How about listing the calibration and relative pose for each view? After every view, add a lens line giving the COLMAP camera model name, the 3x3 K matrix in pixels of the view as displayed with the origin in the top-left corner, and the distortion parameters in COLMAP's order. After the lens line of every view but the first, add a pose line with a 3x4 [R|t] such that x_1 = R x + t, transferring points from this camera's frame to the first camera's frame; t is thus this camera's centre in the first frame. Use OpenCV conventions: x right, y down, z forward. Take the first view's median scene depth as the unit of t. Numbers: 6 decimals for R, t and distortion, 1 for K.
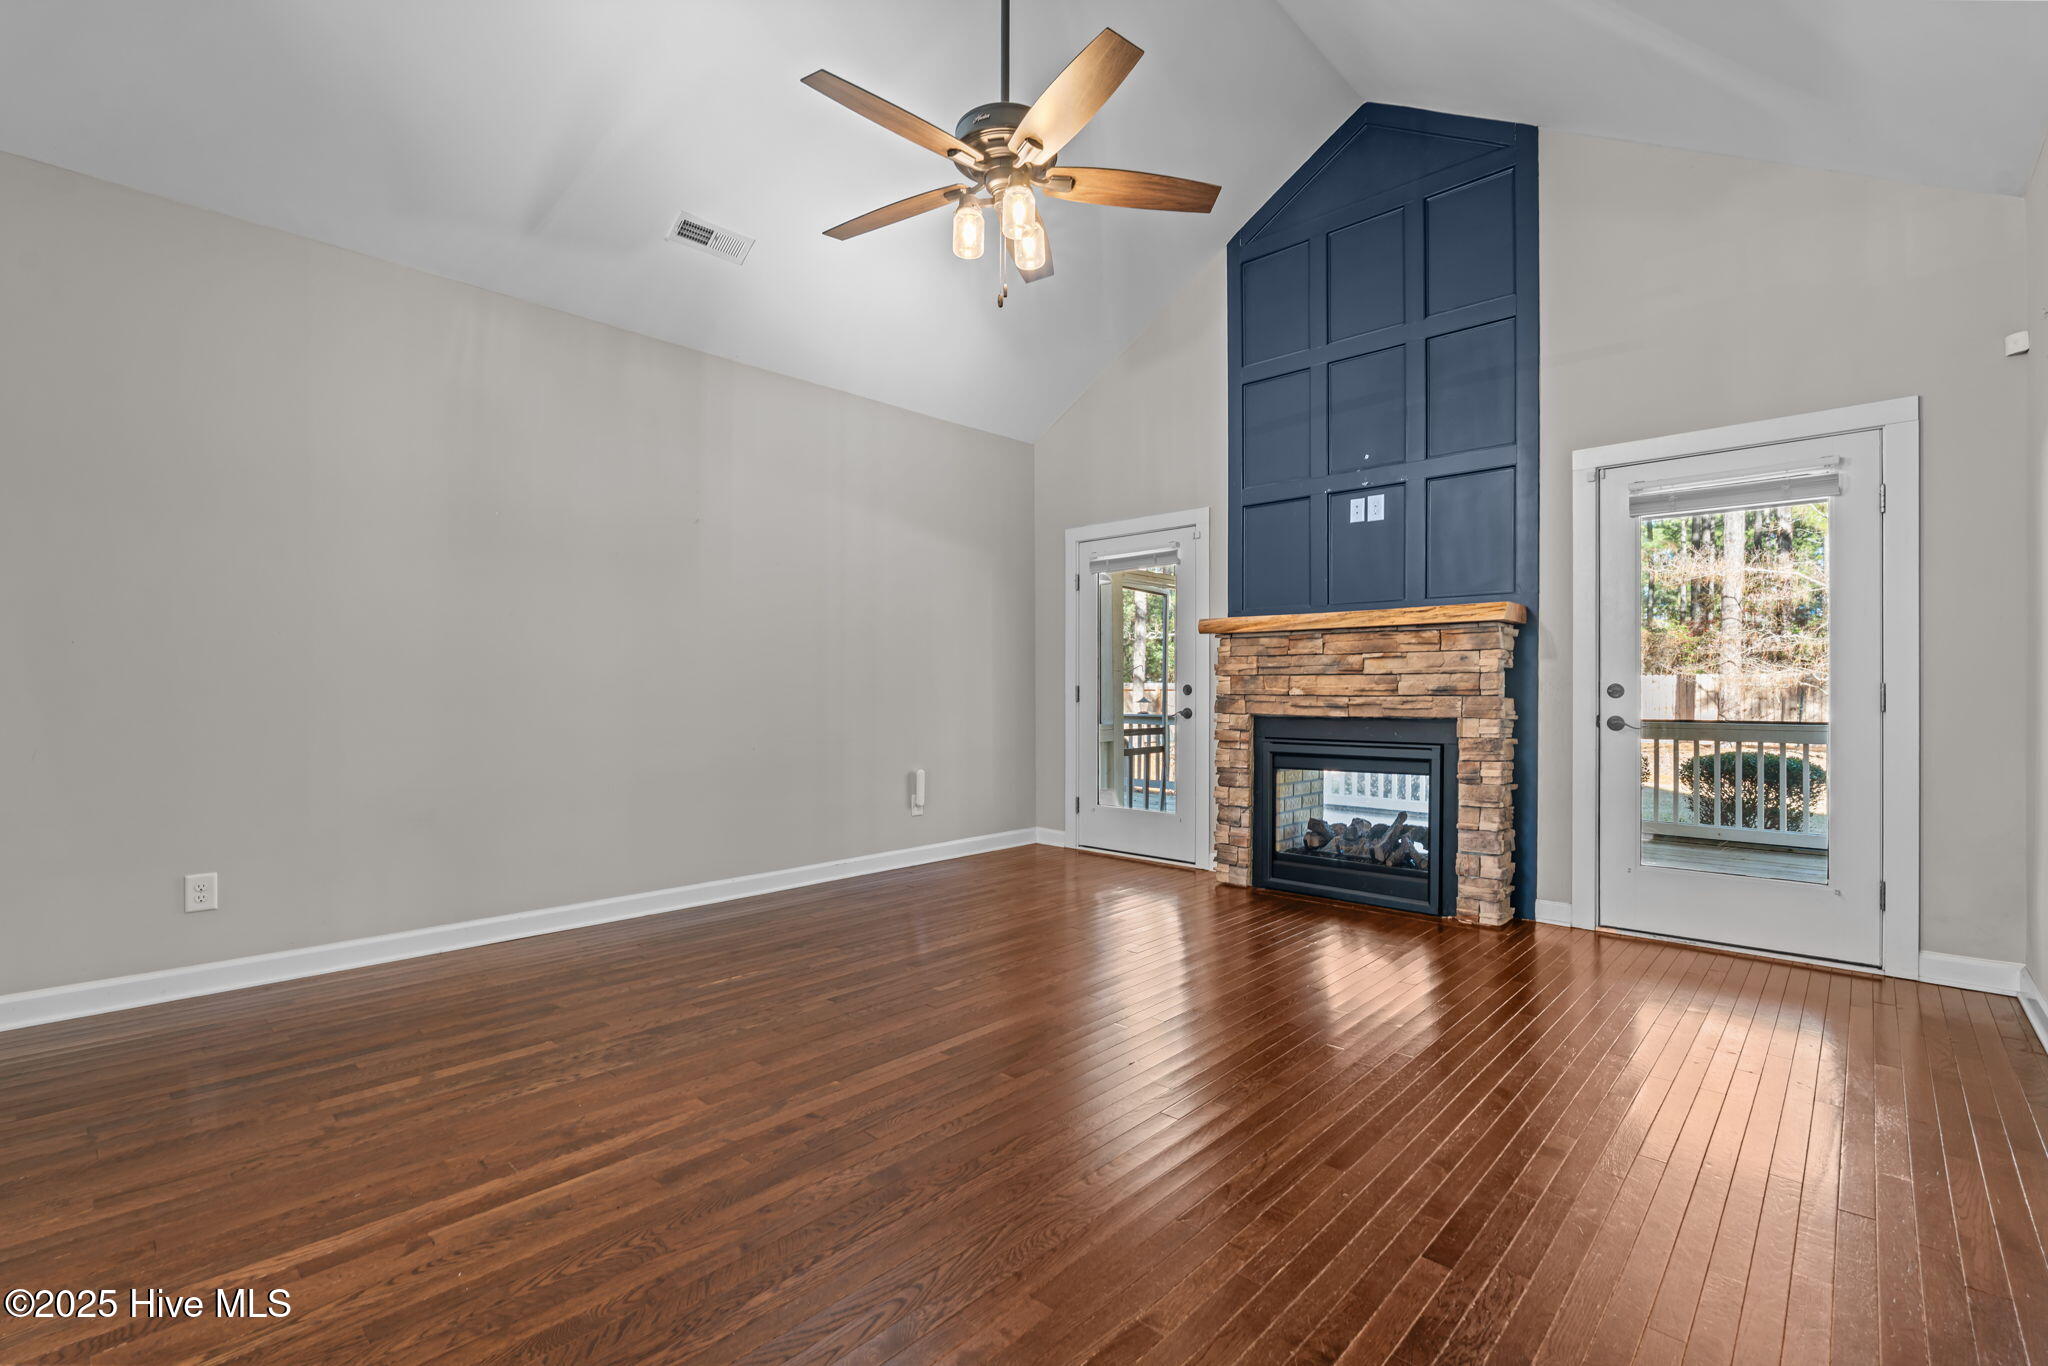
lens RADIAL K [[914.3, 0, 1025.2], [0, 914.3, 694.6], [0, 0, 1]] dist [-0.000501, 0.000359]
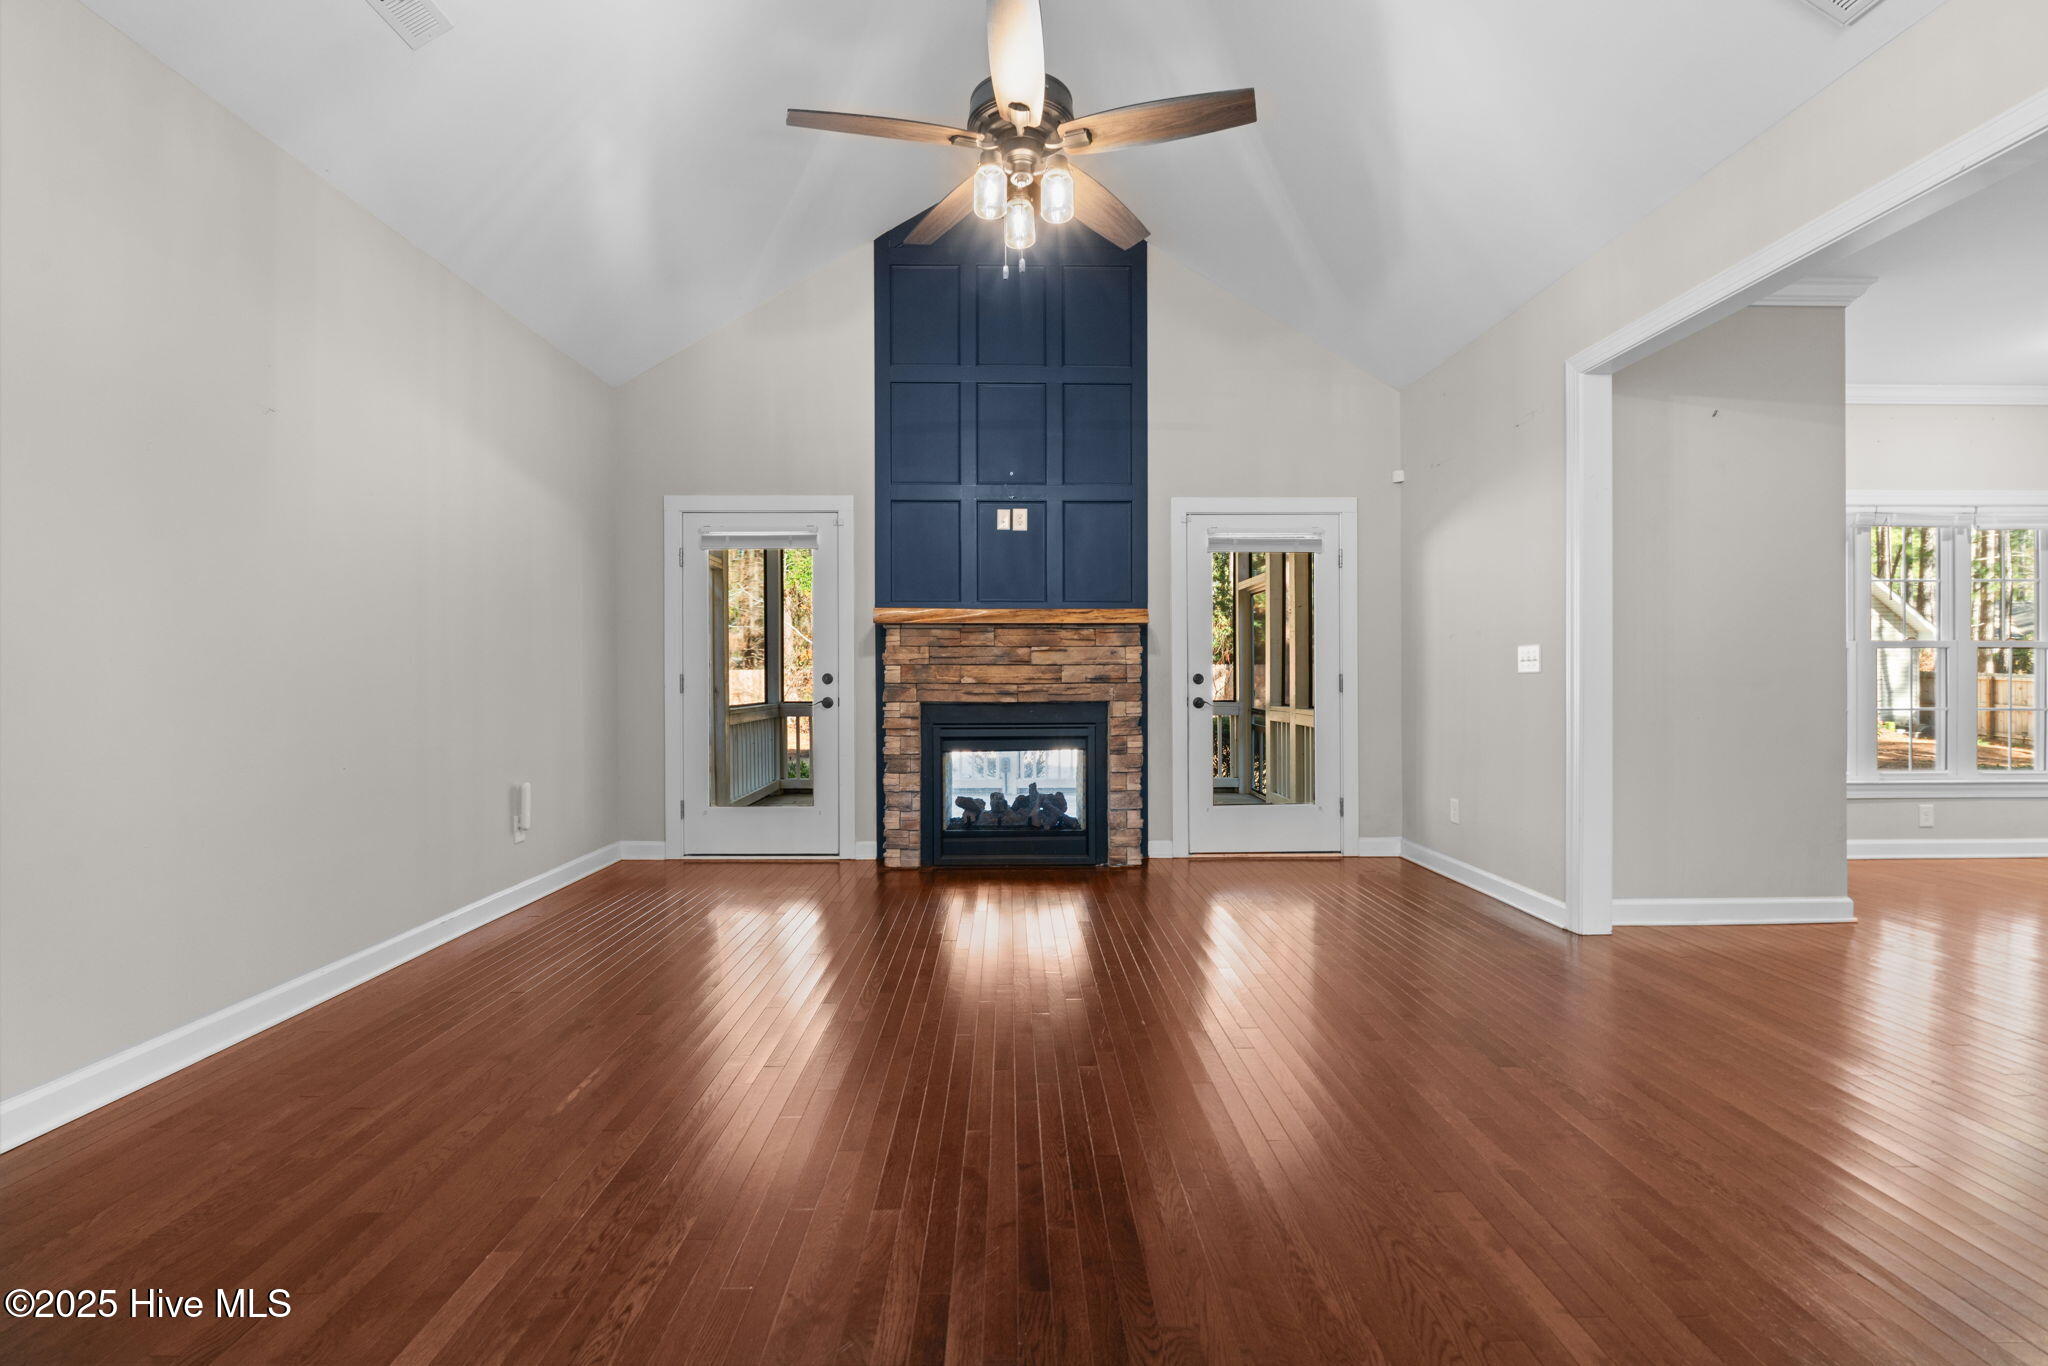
lens RADIAL K [[905.5, 0, 1024.0], [0, 905.5, 683.0], [0, 0, 1]] dist [-0.000895, 0.000217]
pose [[0.714463, -0.004744, 0.699657, -0.410038], [0.005103, 0.999986, 0.001569, -0.001160], [-0.699654, 0.002450, 0.714478, 0.186794]]
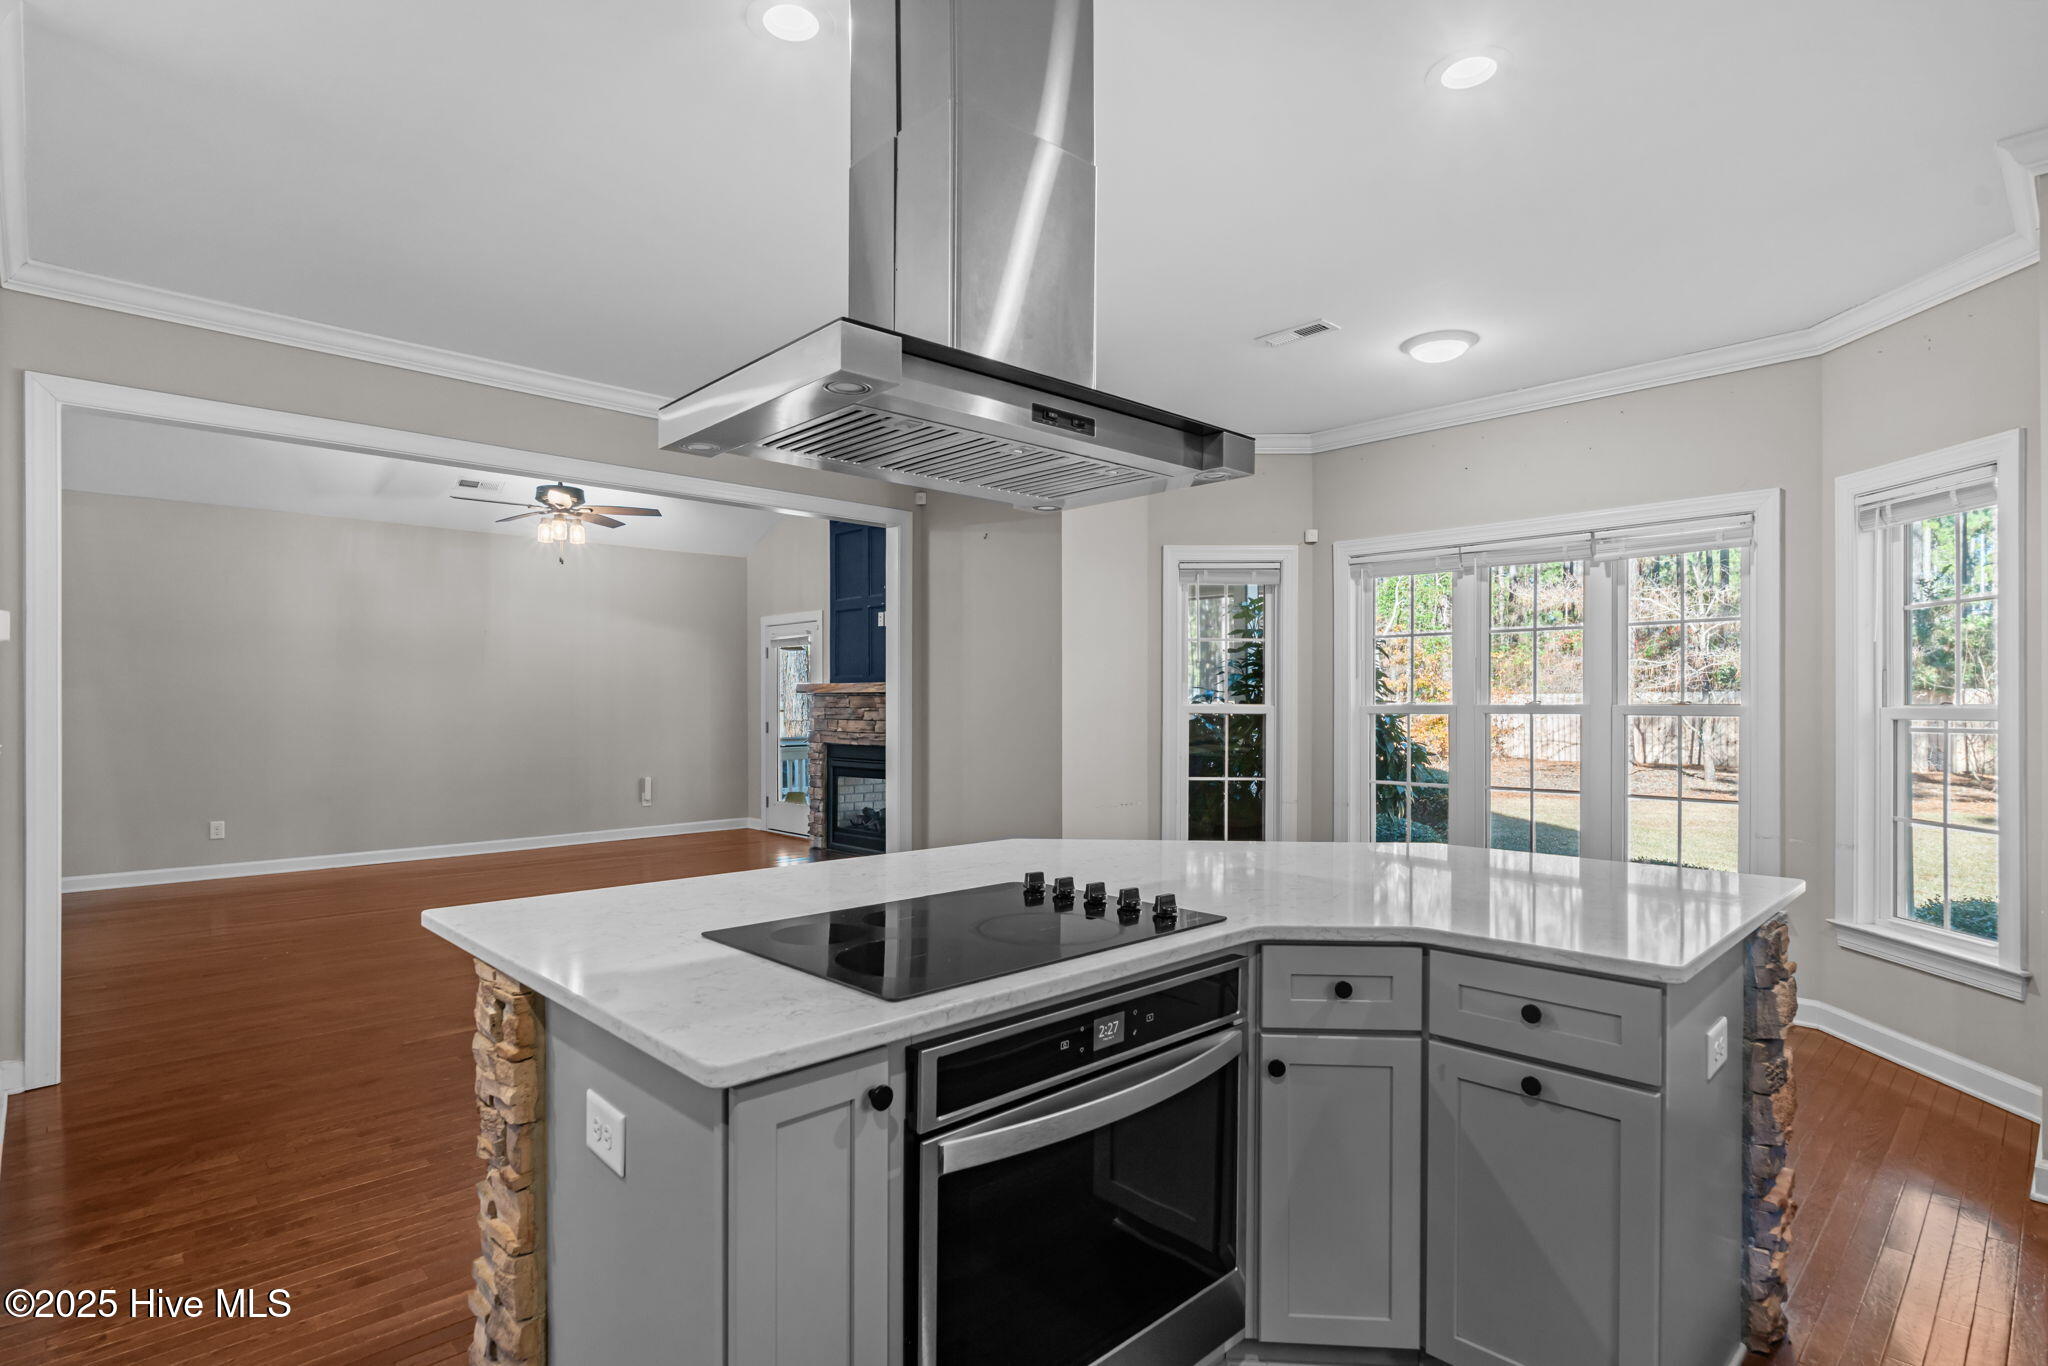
lens RADIAL K [[1032.0, 0, 1020.1], [0, 1032.0, 700.6], [0, 0, 1]] dist [-0.001125, 0.000156]
pose [[0.998207, -0.004197, -0.059710, 0.738974], [0.004037, 0.999988, -0.002790, -0.049185], [0.059721, 0.002544, 0.998212, -0.856180]]
